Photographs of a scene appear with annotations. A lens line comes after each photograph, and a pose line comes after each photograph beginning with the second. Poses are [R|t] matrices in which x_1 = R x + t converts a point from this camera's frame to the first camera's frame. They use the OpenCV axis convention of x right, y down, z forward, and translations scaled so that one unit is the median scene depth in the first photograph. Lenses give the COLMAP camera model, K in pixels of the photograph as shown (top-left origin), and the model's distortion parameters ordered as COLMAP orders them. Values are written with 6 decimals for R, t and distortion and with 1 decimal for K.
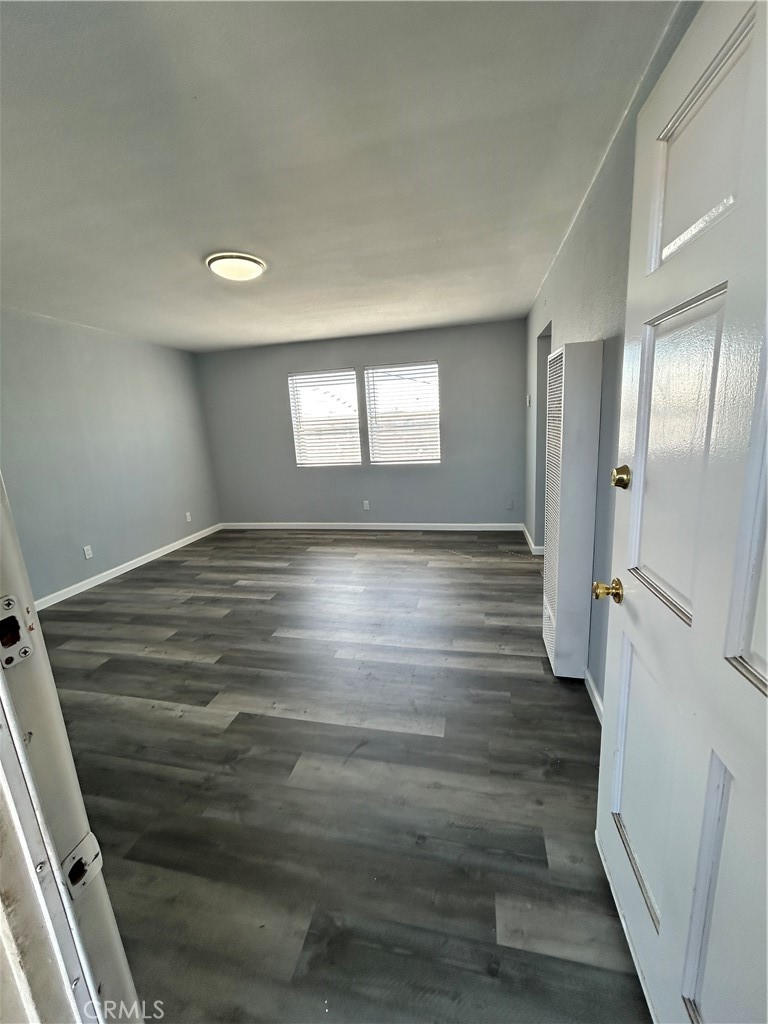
lens RADIAL K [[411.1, 0, 381.9], [0, 411.1, 507.9], [0, 0, 1]] dist [0.001723, -0.000175]
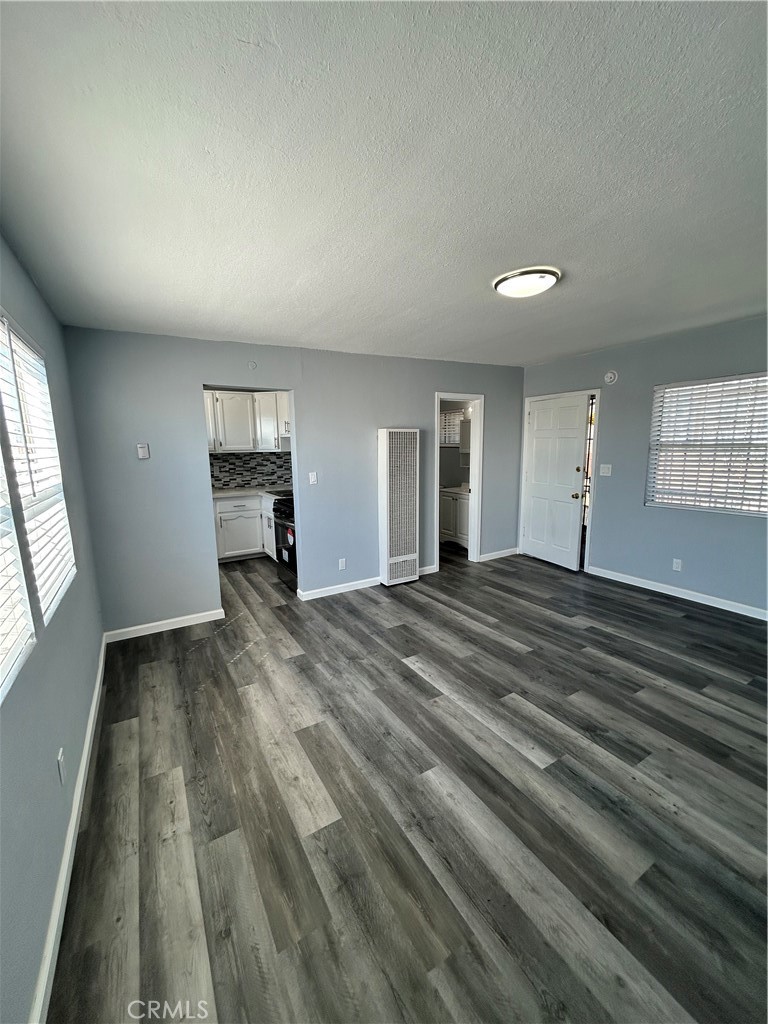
lens RADIAL K [[411.1, 0, 386.9], [0, 411.1, 509.8], [0, 0, 1]] dist [0.001723, -0.000175]
pose [[-0.690113, -0.047615, 0.722134, -0.704687], [0.204635, 0.944273, 0.257823, -0.364982], [-0.694168, 0.325701, -0.641912, 1.690809]]
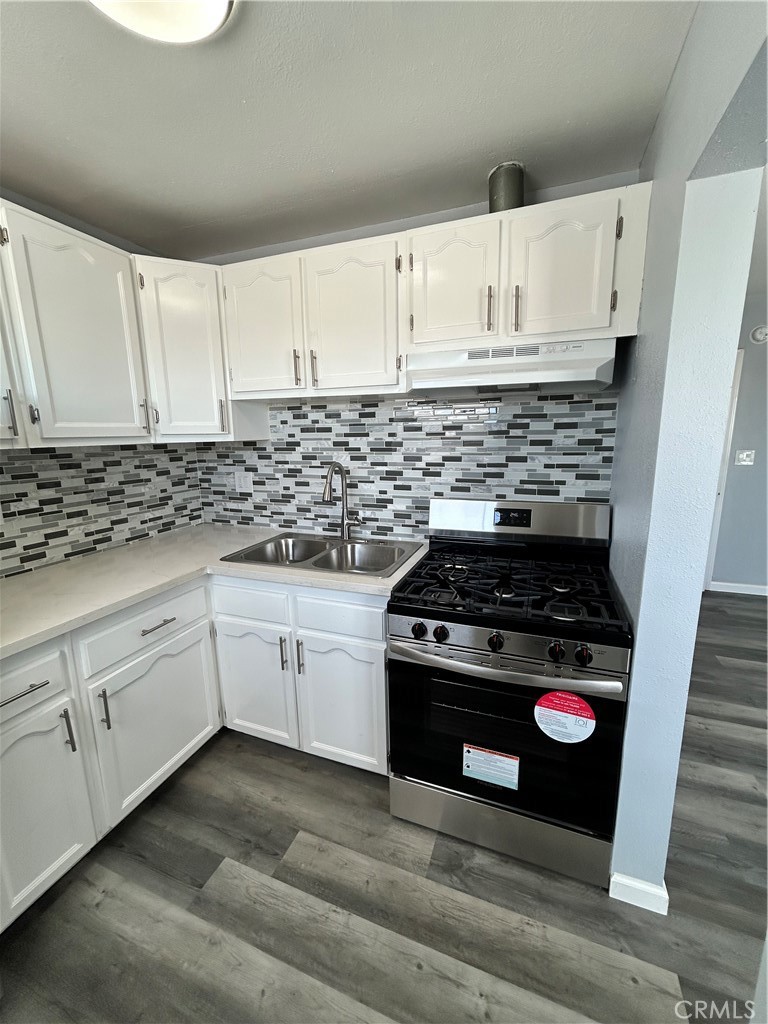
lens RADIAL K [[411.1, 0, 388.3], [0, 411.1, 511.0], [0, 0, 1]] dist [0.001723, -0.000175]
pose [[-0.986282, 0.045517, 0.158673, 0.627393], [0.103734, 0.918622, 0.381279, -0.358466], [-0.128406, 0.392508, -0.910741, 1.373053]]
